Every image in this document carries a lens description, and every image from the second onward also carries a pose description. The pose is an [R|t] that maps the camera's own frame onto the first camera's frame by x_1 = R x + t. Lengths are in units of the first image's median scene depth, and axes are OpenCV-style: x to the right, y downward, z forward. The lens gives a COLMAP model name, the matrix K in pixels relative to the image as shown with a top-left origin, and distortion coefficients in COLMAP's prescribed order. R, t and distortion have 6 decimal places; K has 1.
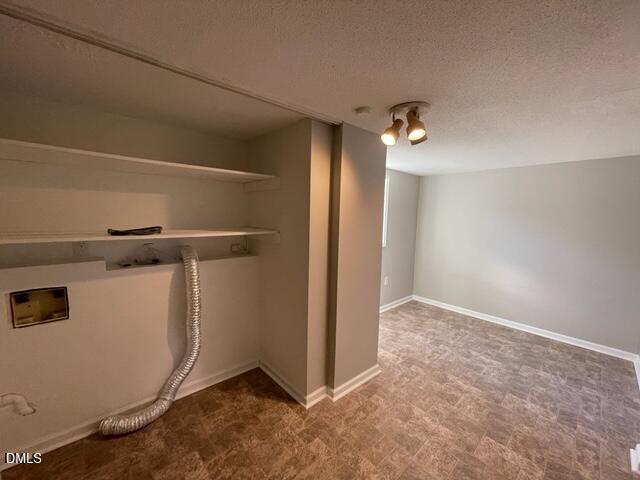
lens RADIAL K [[258.8, 0, 321.1], [0, 258.8, 246.0], [0, 0, 1]] dist [-0.002739, 0.000294]
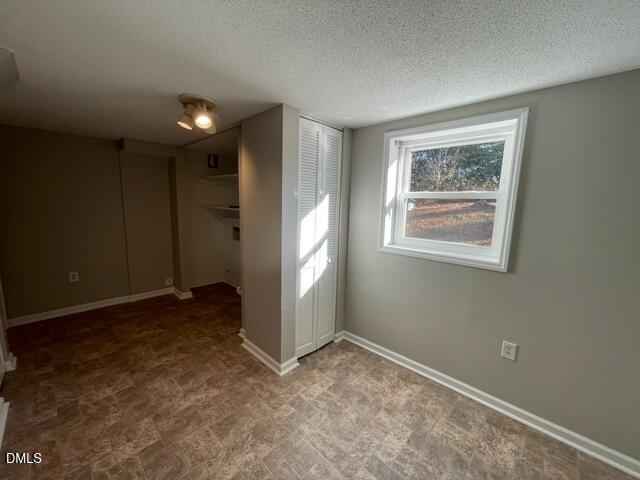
lens RADIAL K [[258.8, 0, 321.4], [0, 258.8, 234.7], [0, 0, 1]] dist [-0.002739, 0.000294]
pose [[0.081340, 0.104669, -0.991175, 1.350964], [-0.150847, 0.984307, 0.091565, -0.123101], [0.985205, 0.142068, 0.095852, 1.232086]]
